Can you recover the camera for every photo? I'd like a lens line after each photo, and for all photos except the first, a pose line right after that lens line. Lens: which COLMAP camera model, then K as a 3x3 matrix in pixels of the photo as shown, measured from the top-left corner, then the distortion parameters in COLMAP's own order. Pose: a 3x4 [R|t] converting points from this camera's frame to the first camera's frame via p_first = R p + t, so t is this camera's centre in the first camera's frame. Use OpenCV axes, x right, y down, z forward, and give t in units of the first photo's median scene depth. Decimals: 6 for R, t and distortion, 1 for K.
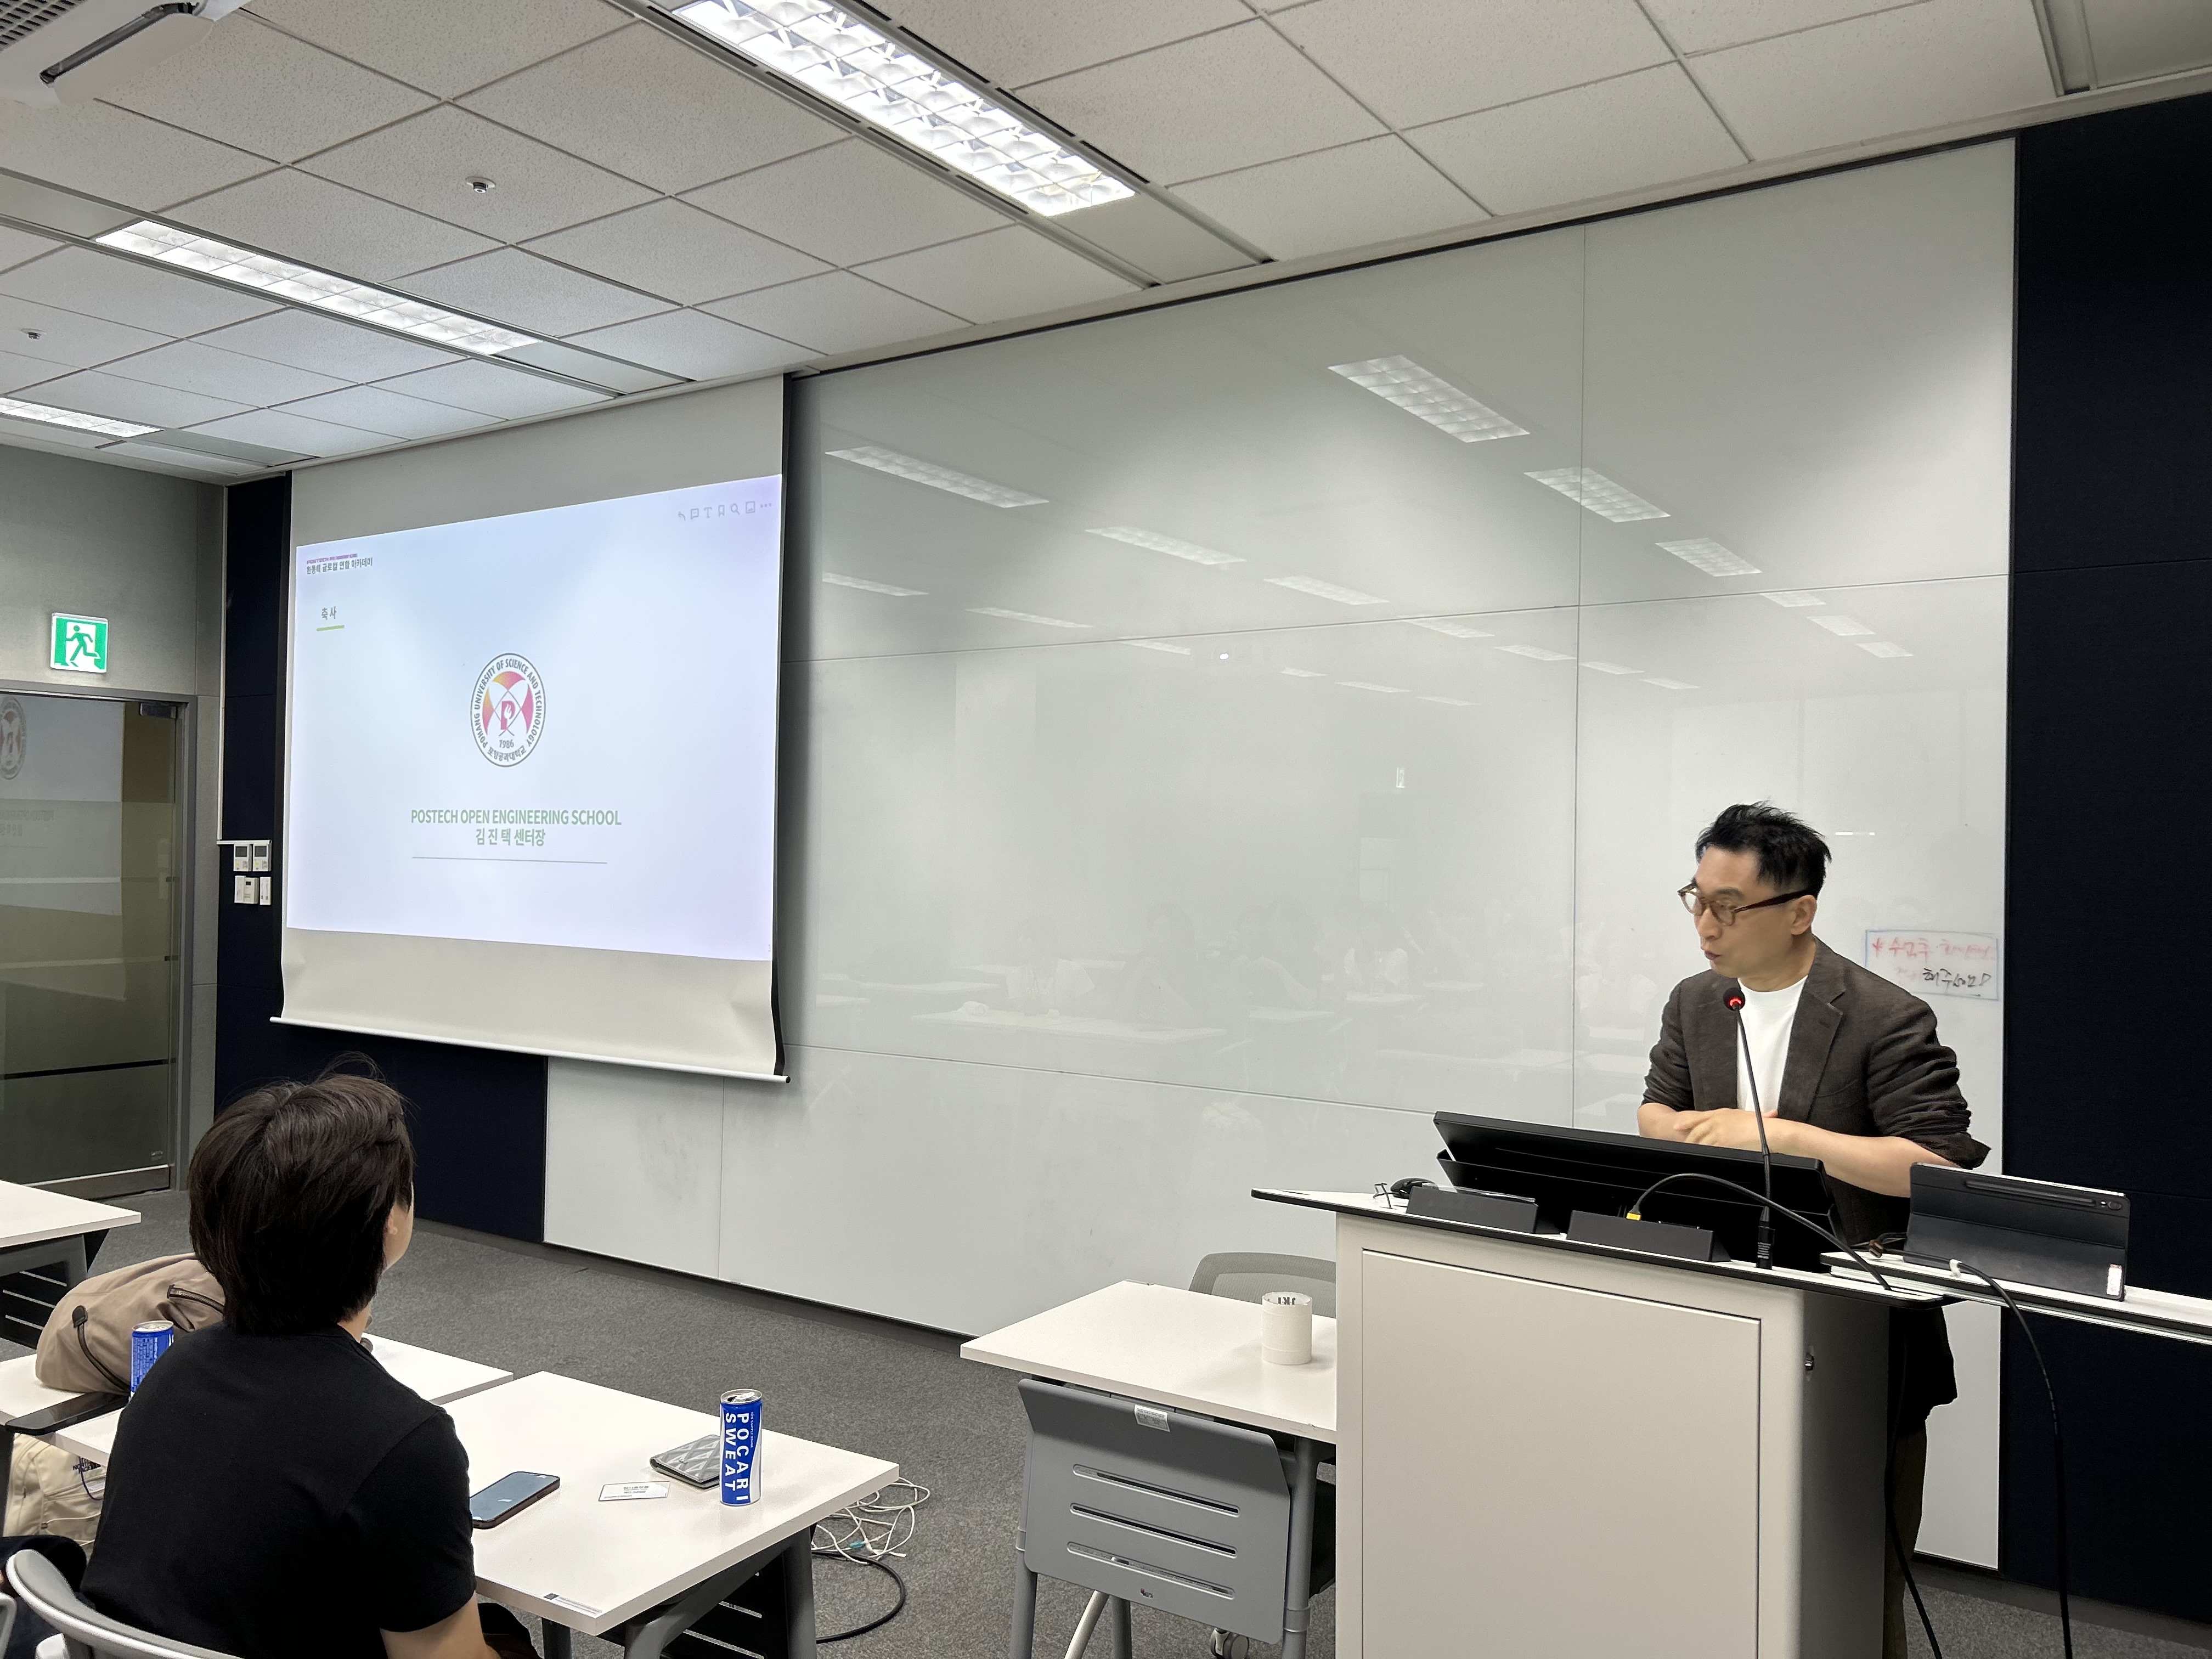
lens RADIAL K [[1681.6, 0, 1106.0], [0, 1681.6, 829.5], [0, 0, 1]] dist [0.007878, 0.003181]
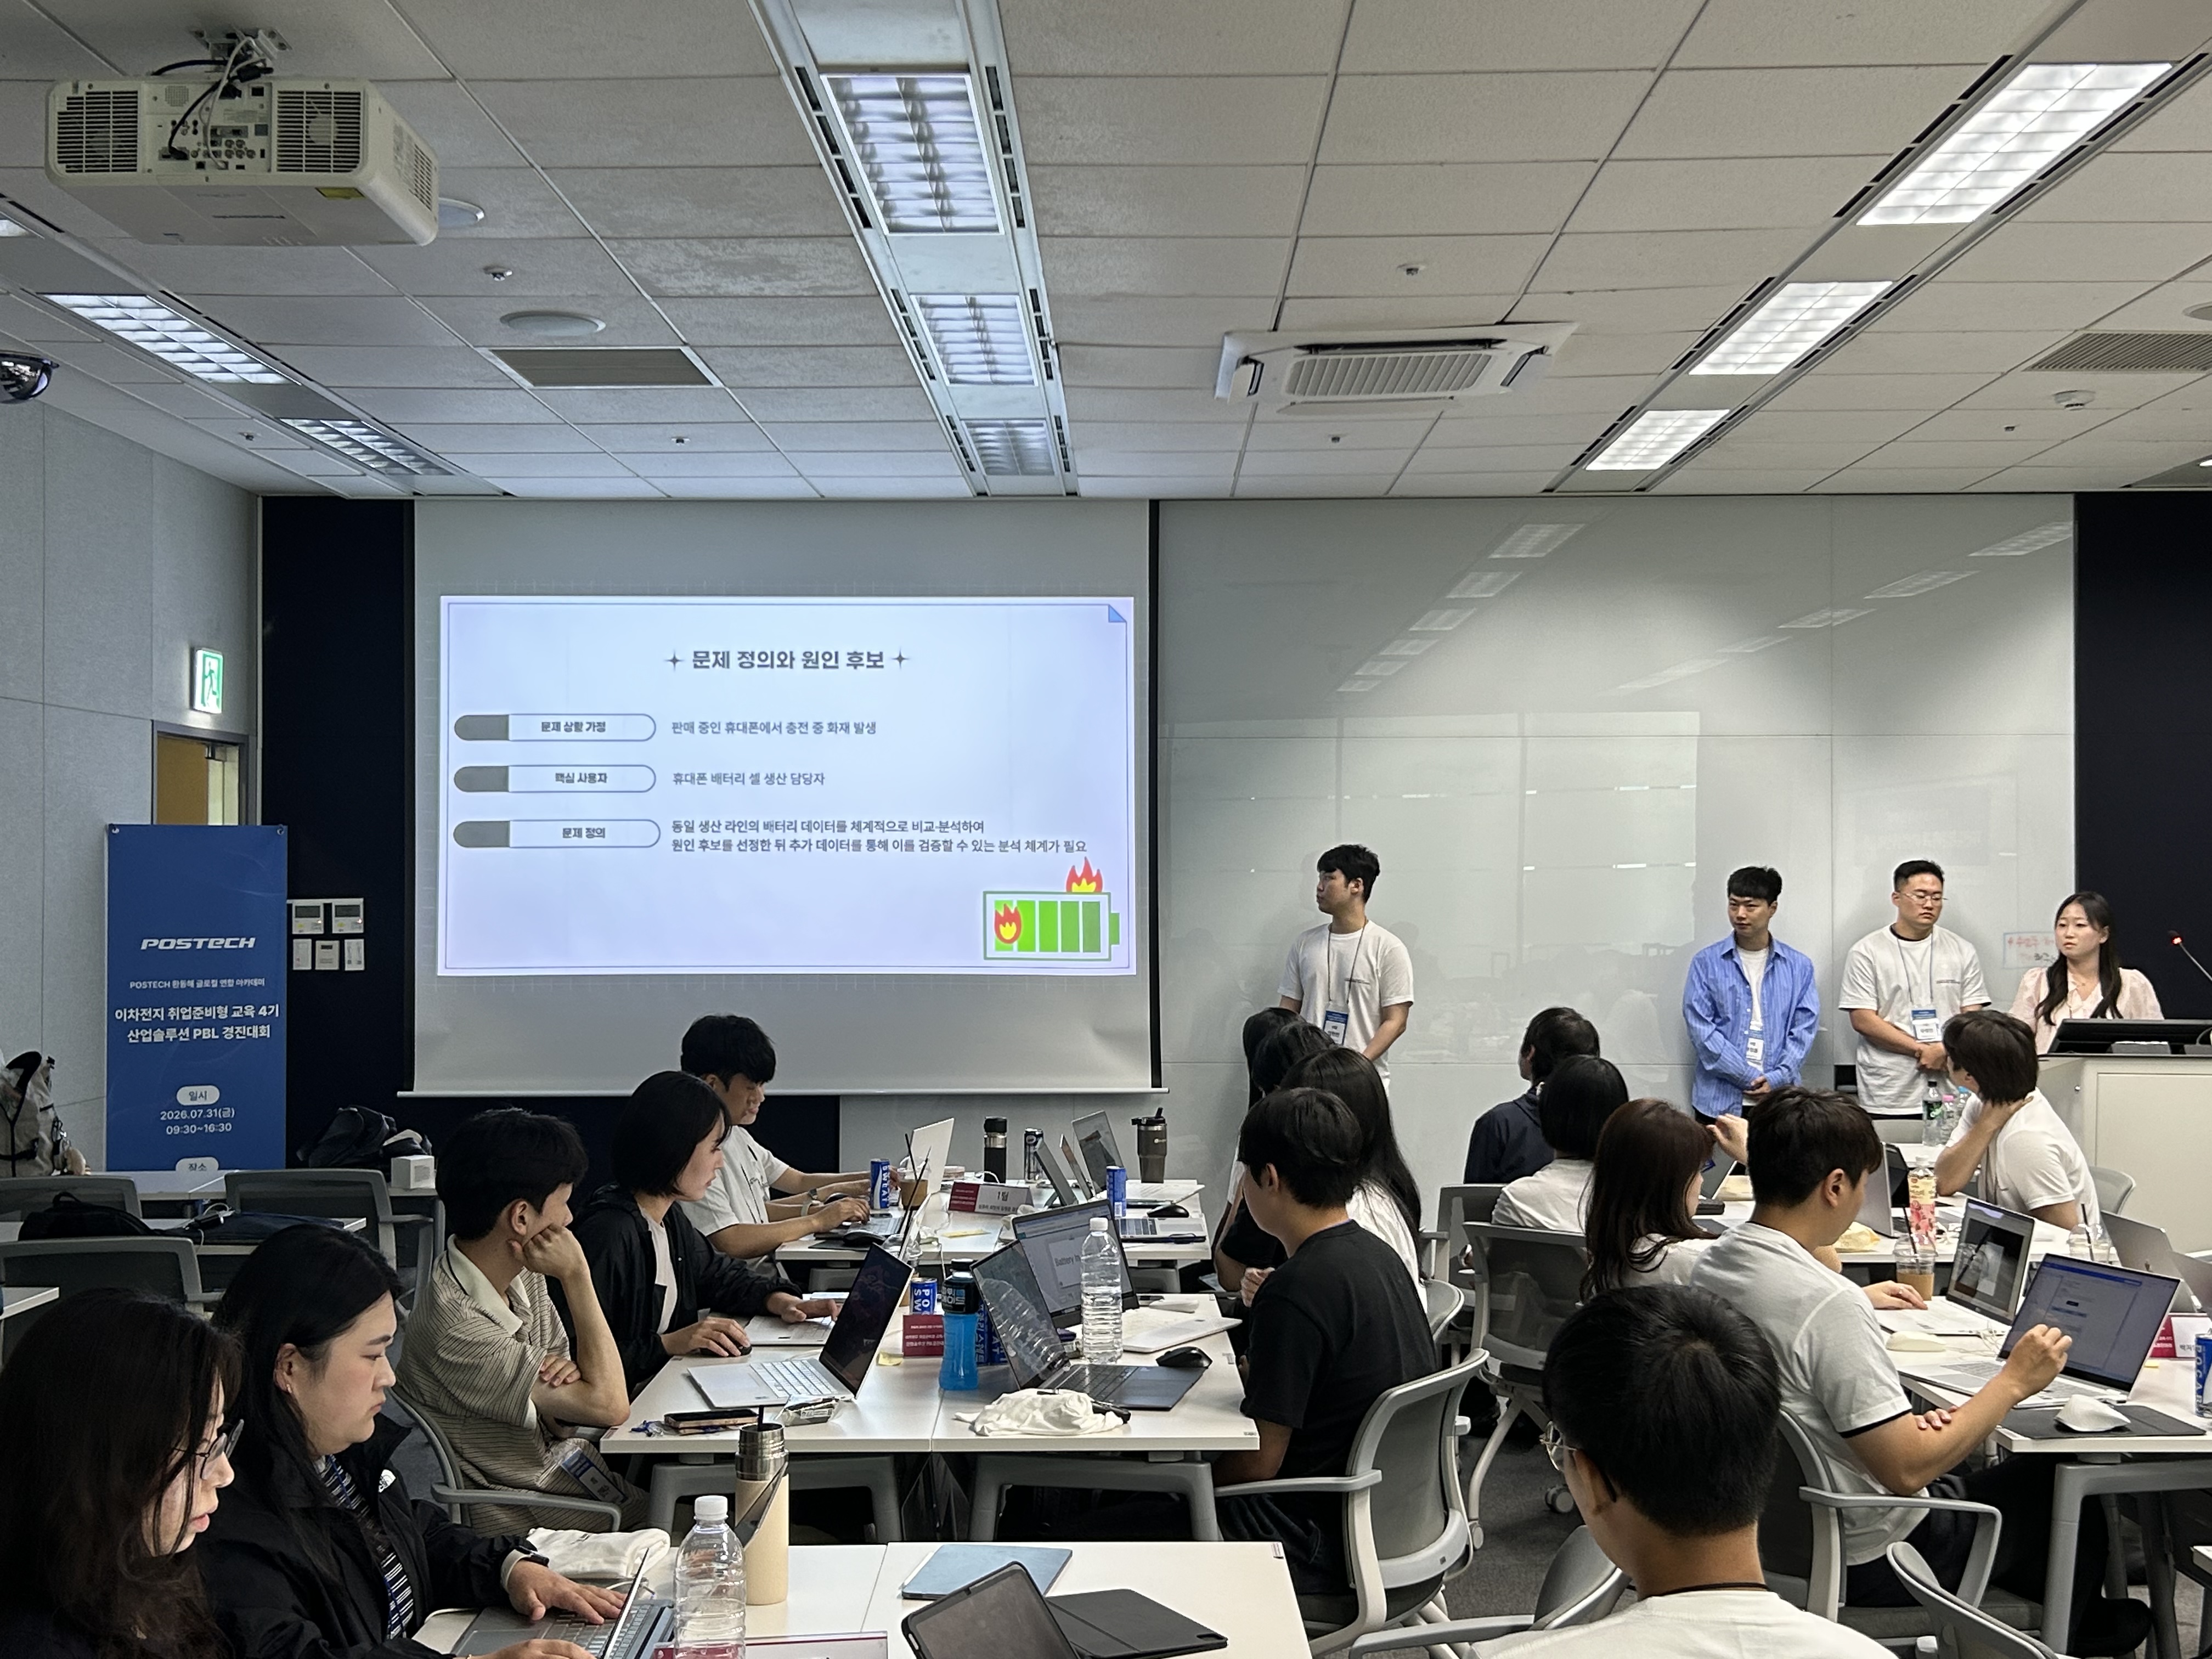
lens RADIAL K [[2532.6, 0, 1106.0], [0, 2532.6, 829.5], [0, 0, 1]] dist [0.067477, -0.017765]
pose [[0.836139, -0.006902, 0.548474, -0.936754], [0.007166, 0.999973, 0.001658, -0.030952], [-0.548470, 0.002544, 0.836166, -0.372035]]
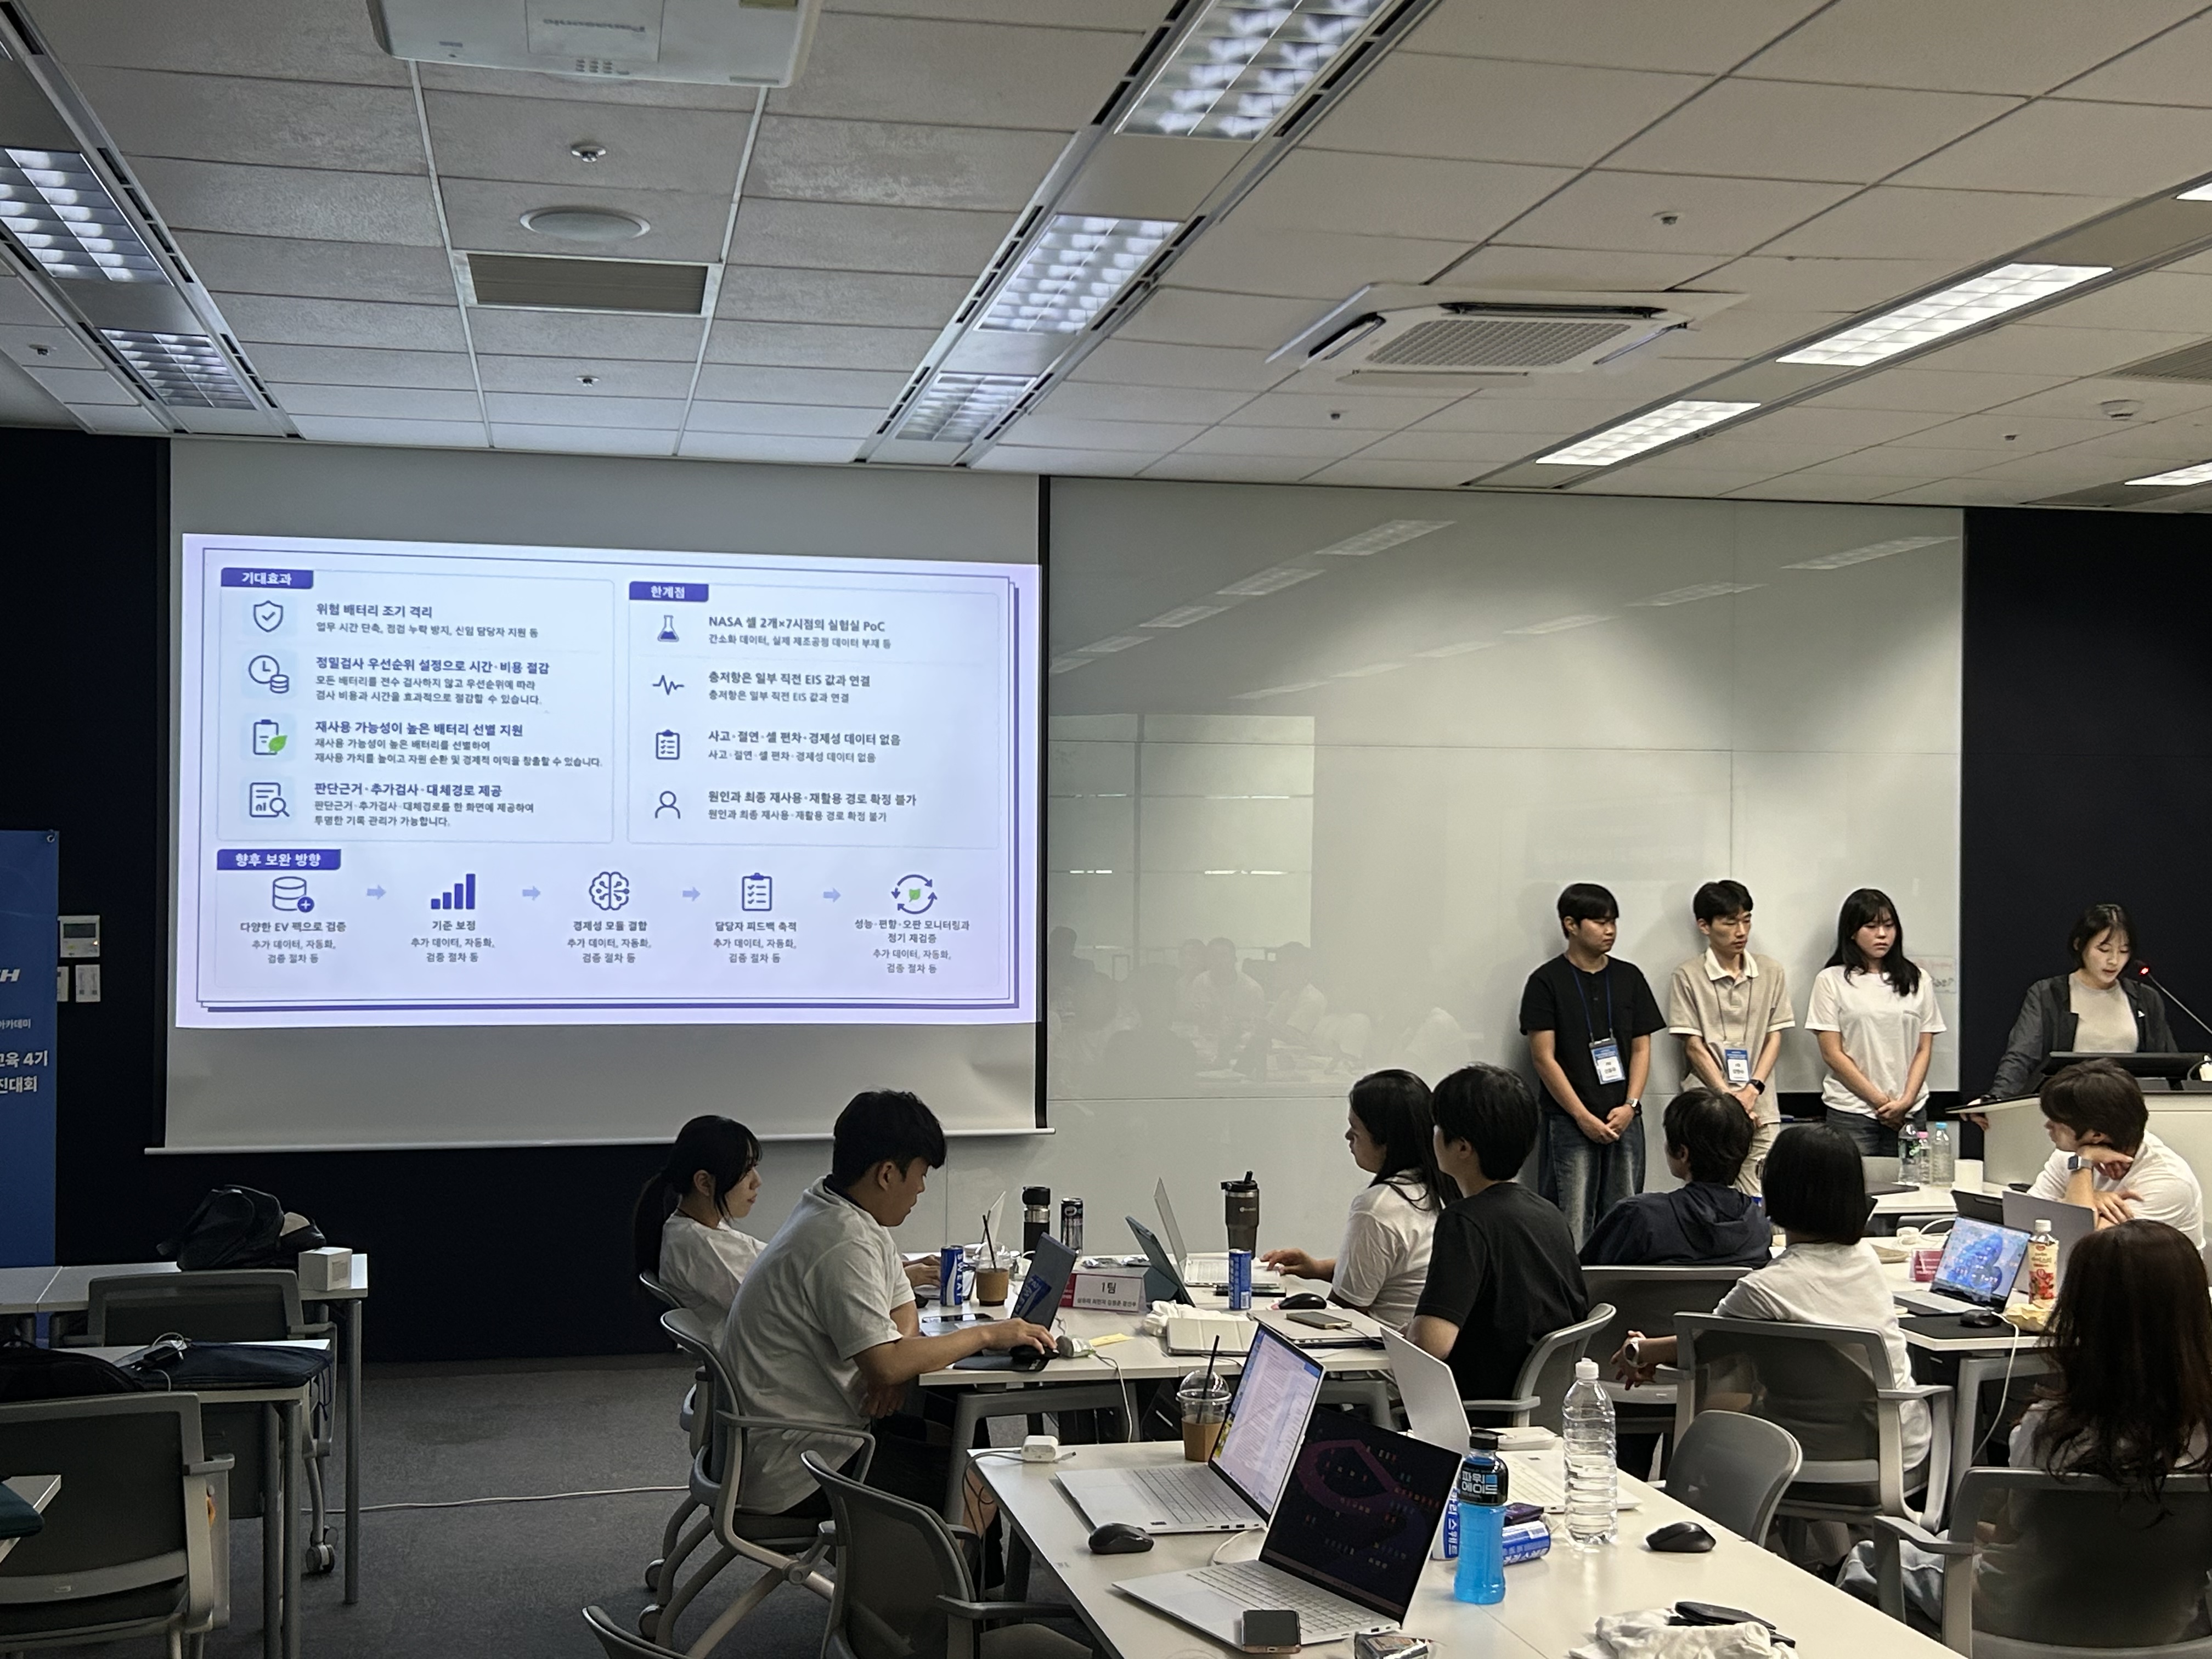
lens RADIAL K [[2522.6, 0, 1112.4], [0, 2522.6, 869.0], [0, 0, 1]] dist [0.096036, -0.211598]
pose [[0.696008, -0.013131, 0.717914, -1.024240], [-0.005192, 0.999715, 0.023318, -0.044498], [-0.718016, -0.019957, 0.695741, -0.118601]]
